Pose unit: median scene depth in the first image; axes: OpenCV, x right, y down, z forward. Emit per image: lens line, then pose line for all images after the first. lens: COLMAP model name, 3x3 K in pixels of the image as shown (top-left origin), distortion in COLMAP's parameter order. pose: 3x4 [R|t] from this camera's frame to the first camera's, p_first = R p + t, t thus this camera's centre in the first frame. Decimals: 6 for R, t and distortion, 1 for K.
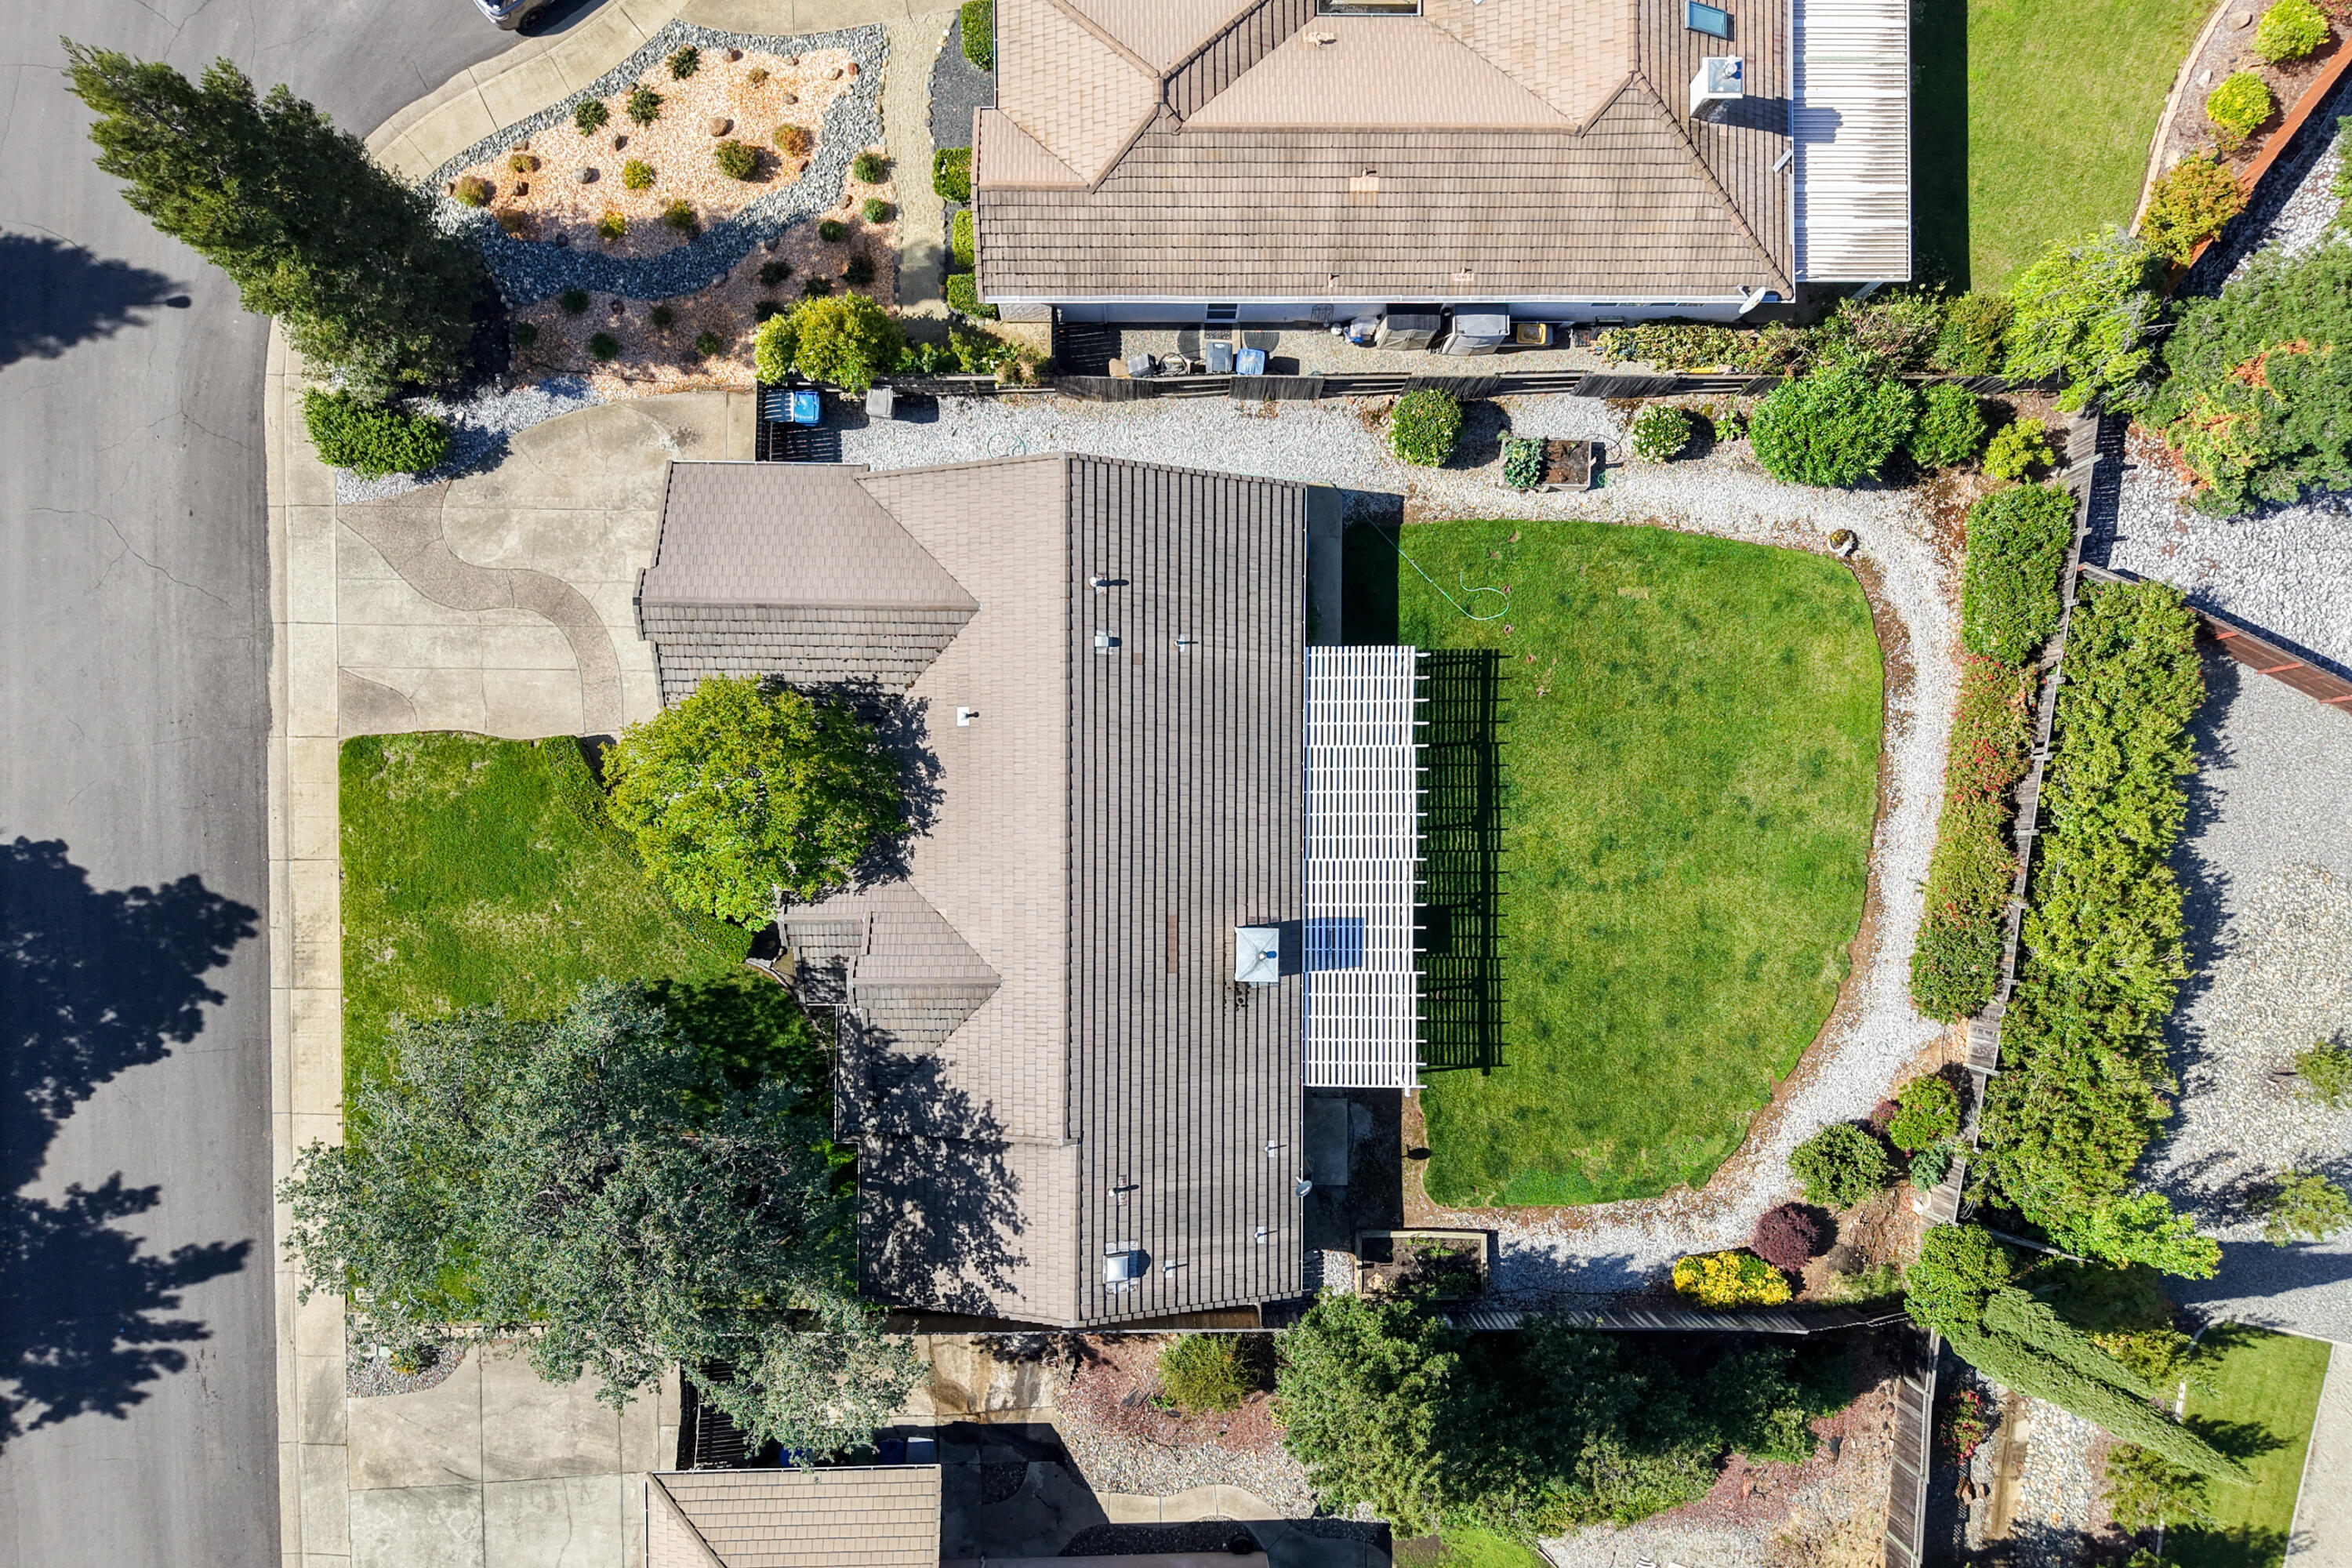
lens RADIAL K [[1544.6, 0, 1169.0], [0, 1544.6, 880.8], [0, 0, 1]] dist [0.037216, -0.031267]
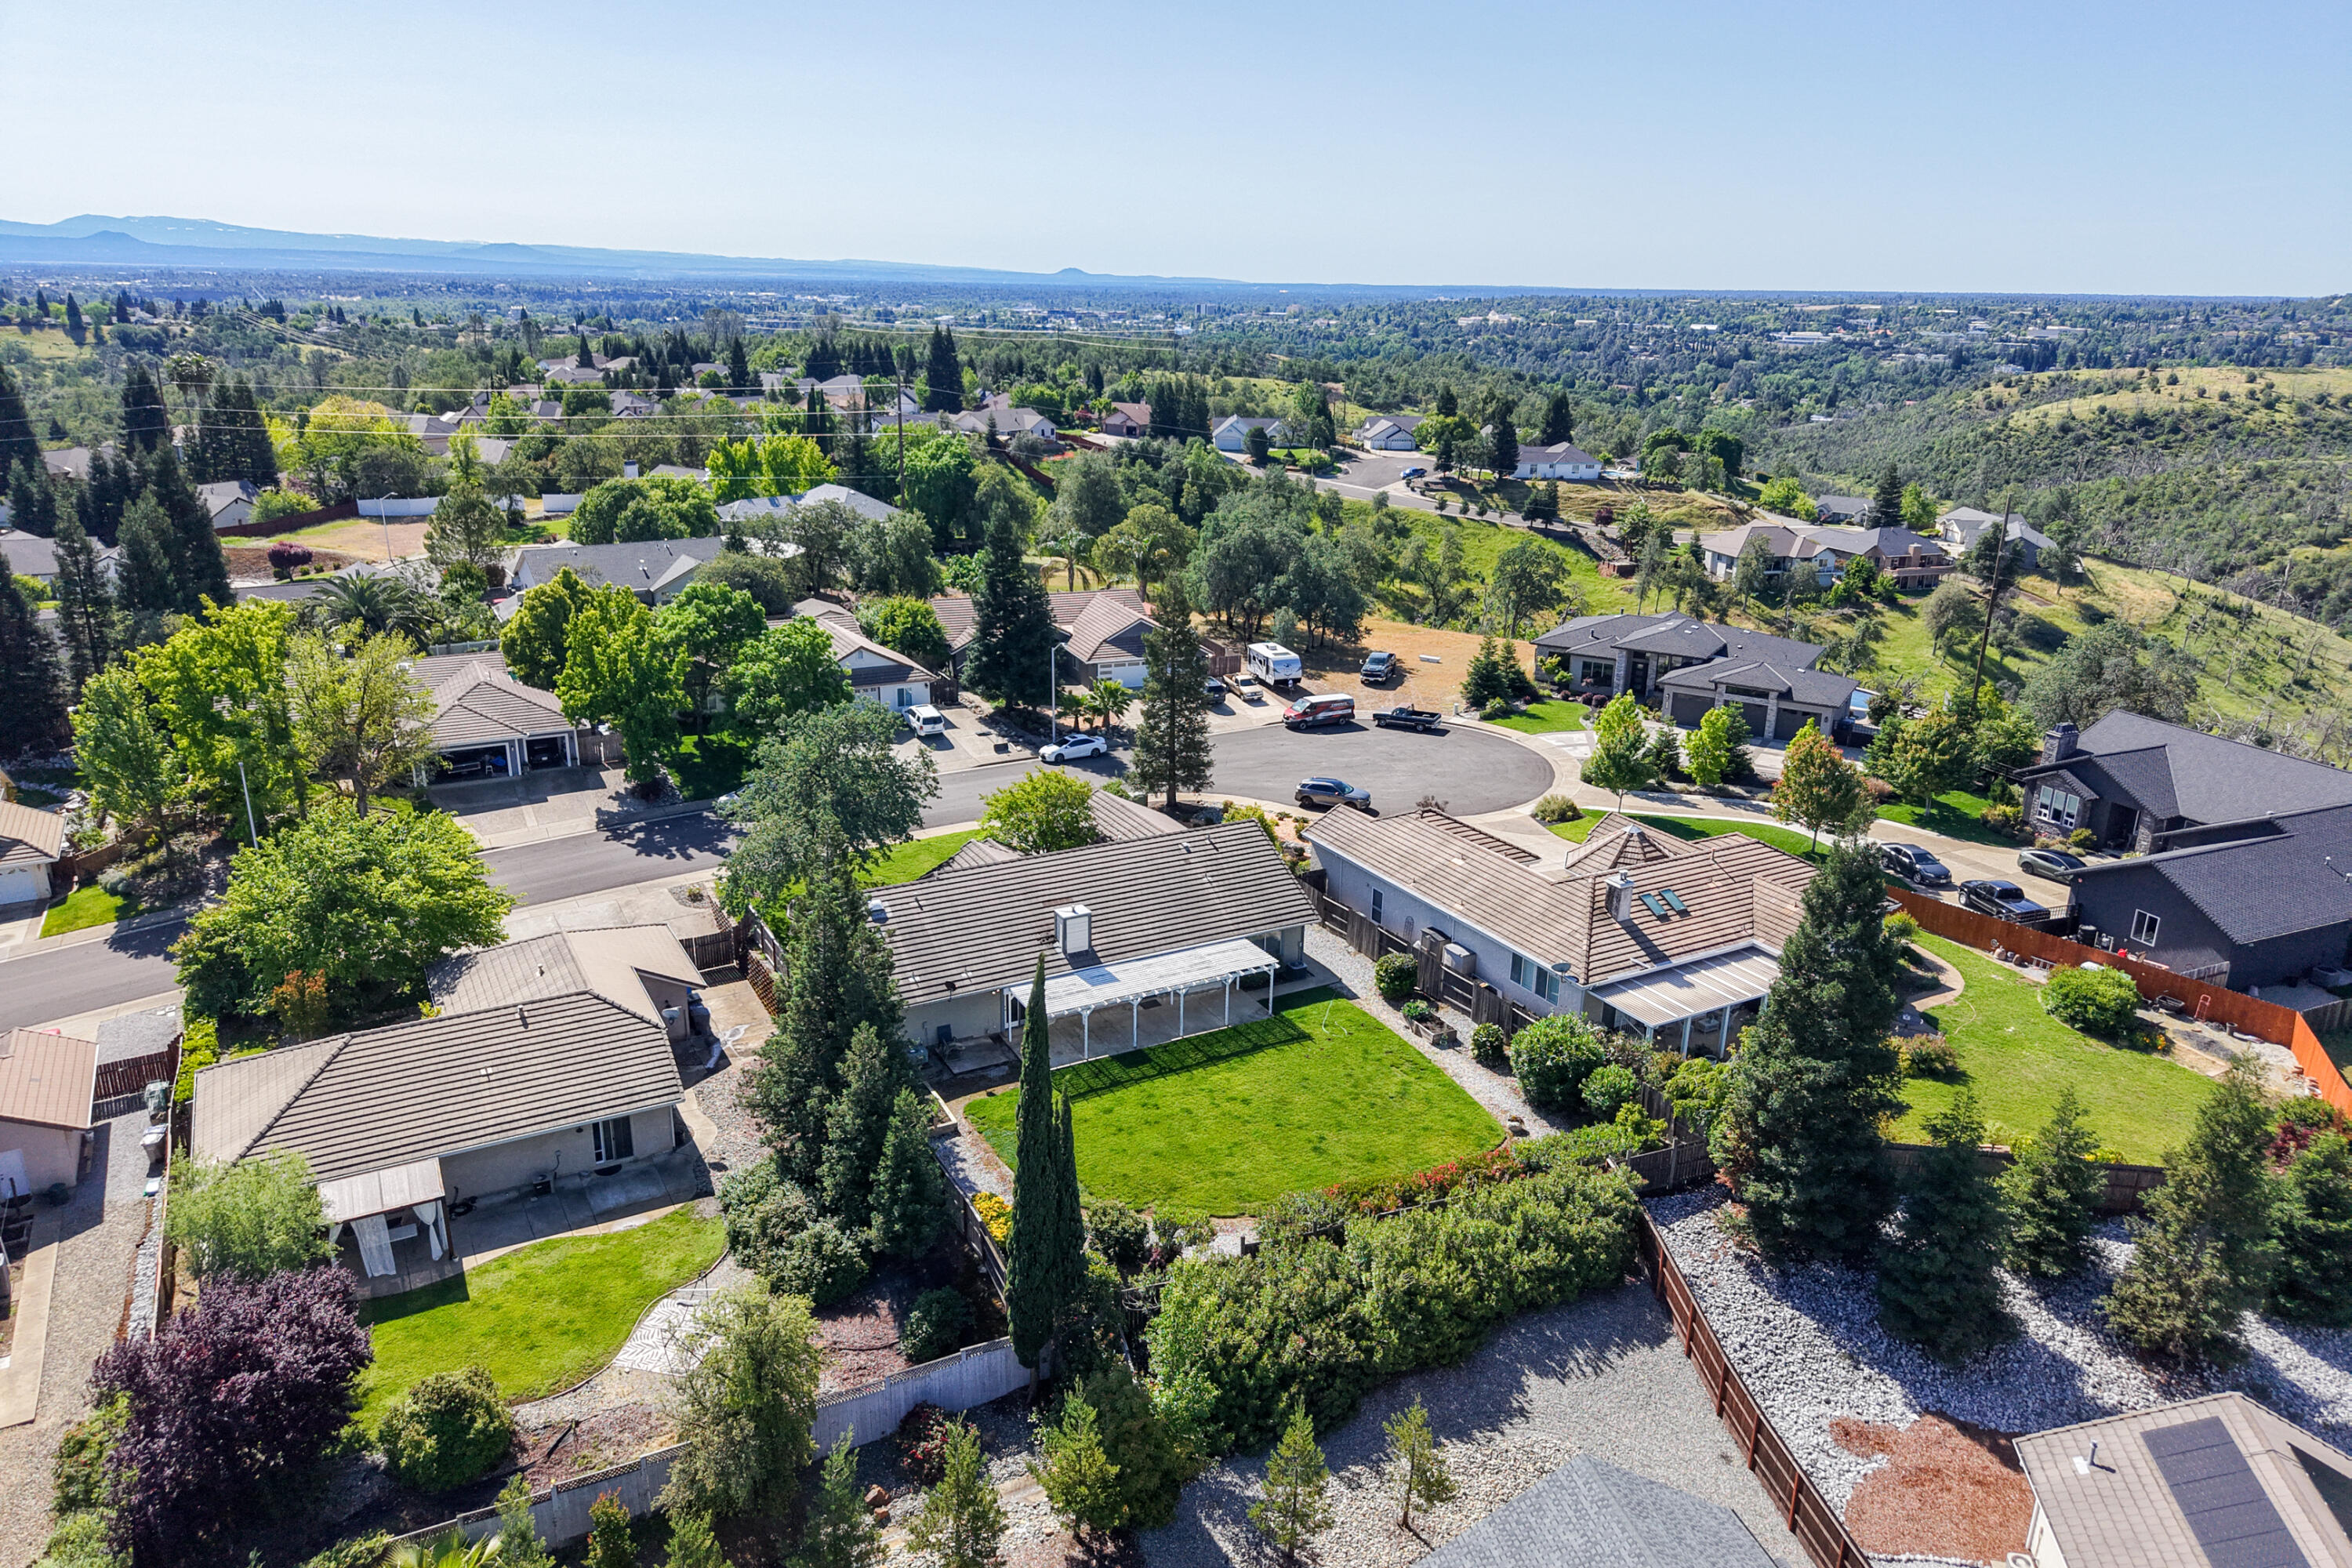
lens RADIAL K [[1544.6, 0, 1169.0], [0, 1544.6, 880.8], [0, 0, 1]] dist [0.037216, -0.031267]
pose [[0.476183, 0.302554, -0.825658, 1.390704], [-0.879182, 0.145672, -0.453672, 0.668783], [-0.016985, 0.941935, 0.335367, 0.333686]]
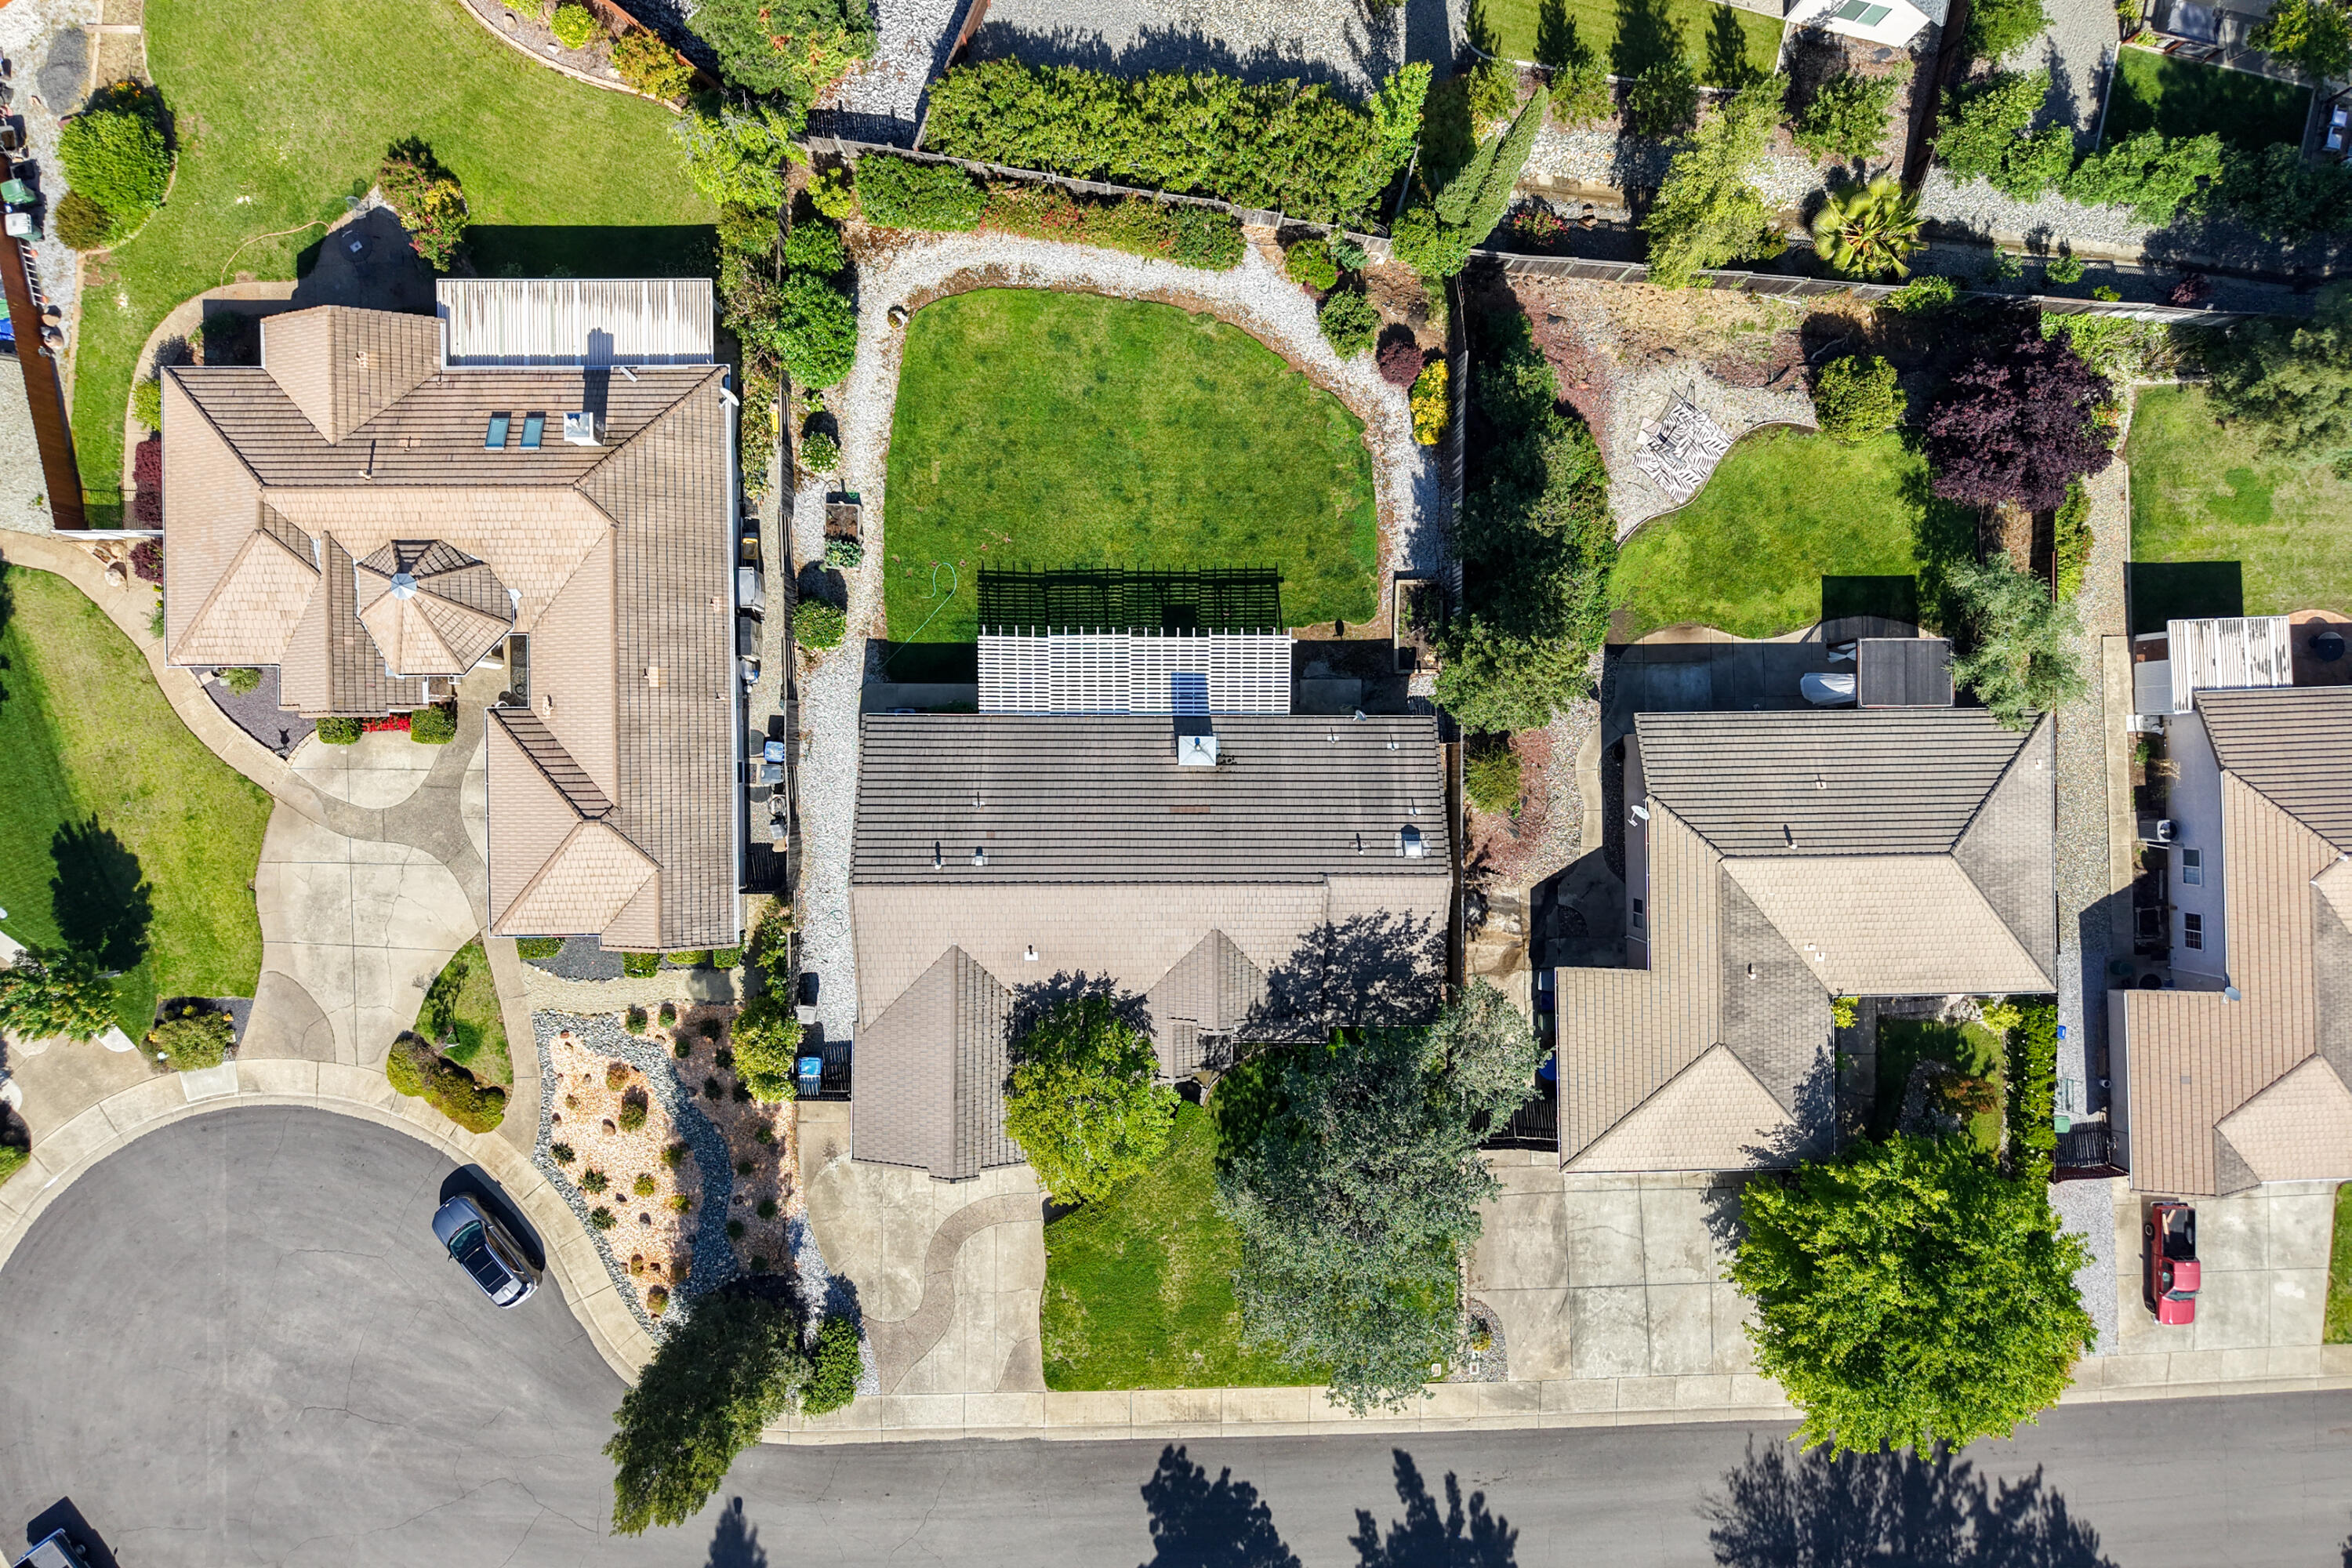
lens RADIAL K [[1488.8, 0, 1176.0], [0, 1488.8, 784.0], [0, 0, 1]] dist [0.084575, -0.160516]
pose [[-0.001033, -0.999176, -0.040570, 0.076878], [0.999605, -0.002170, 0.028004, -0.009672], [-0.028069, -0.040525, 0.998784, -0.355731]]
